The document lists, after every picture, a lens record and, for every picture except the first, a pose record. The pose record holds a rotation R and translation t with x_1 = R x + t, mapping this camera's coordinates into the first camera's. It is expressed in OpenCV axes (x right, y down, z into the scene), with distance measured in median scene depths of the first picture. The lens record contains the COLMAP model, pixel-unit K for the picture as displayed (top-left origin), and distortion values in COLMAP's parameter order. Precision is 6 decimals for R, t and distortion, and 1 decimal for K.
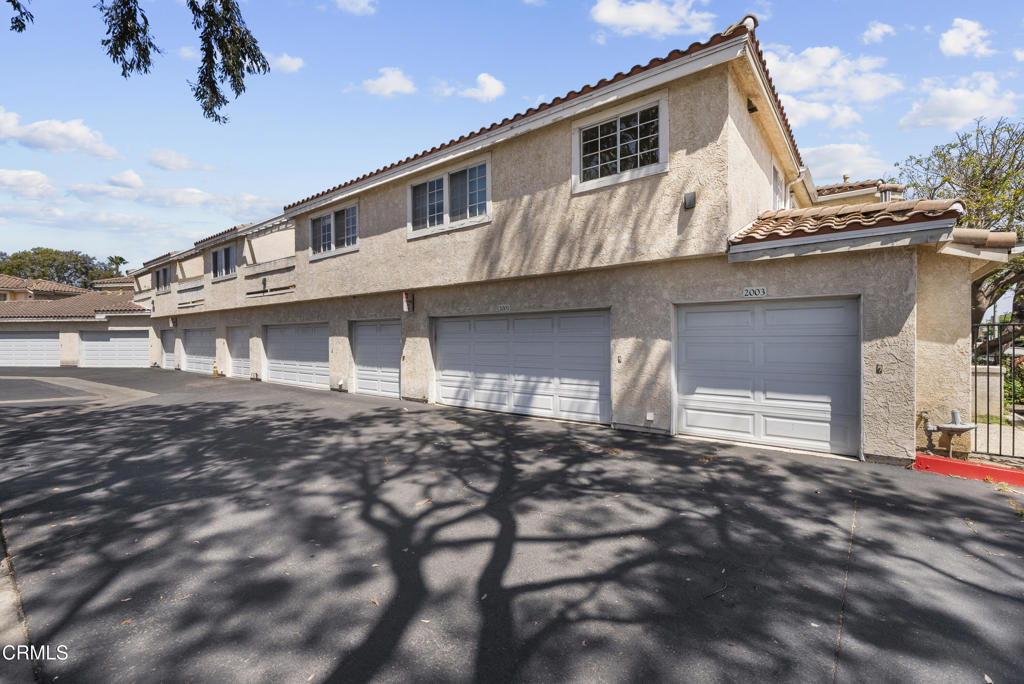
lens RADIAL K [[449.6, 0, 512.0], [0, 449.6, 342.0], [0, 0, 1]] dist [-0.002316, -0.000194]
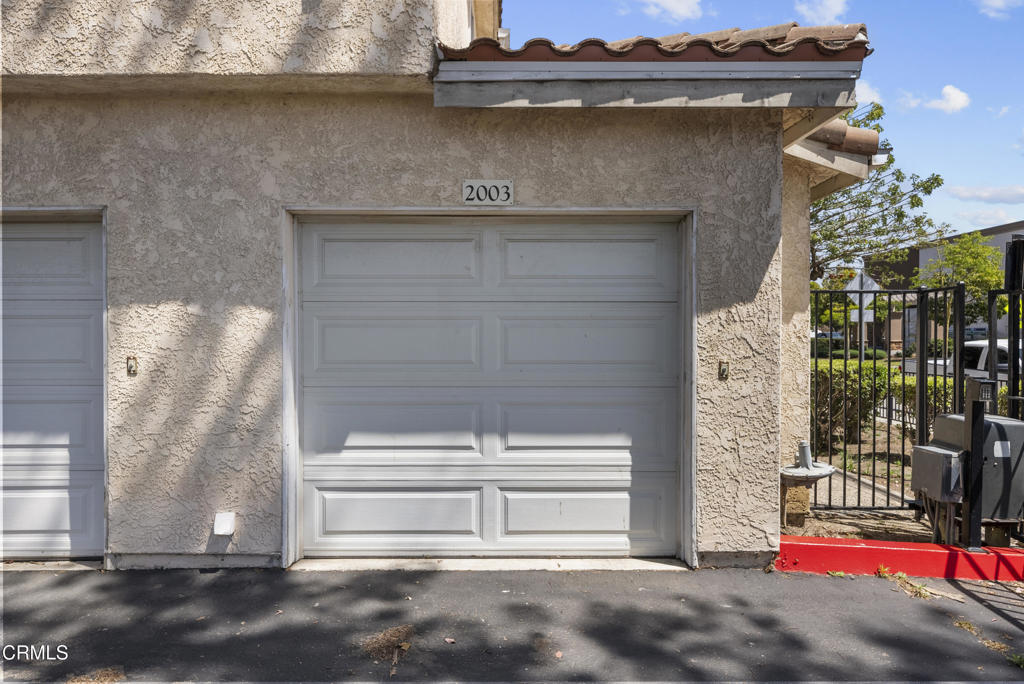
lens RADIAL K [[653.7, 0, 512.0], [0, 653.7, 342.0], [0, 0, 1]] dist [-0.000024, 0.000384]
pose [[0.768344, 0.000920, 0.640036, 0.172364], [0.001605, 0.999993, -0.003364, 0.027108], [-0.640035, 0.003612, 0.768338, 0.520994]]
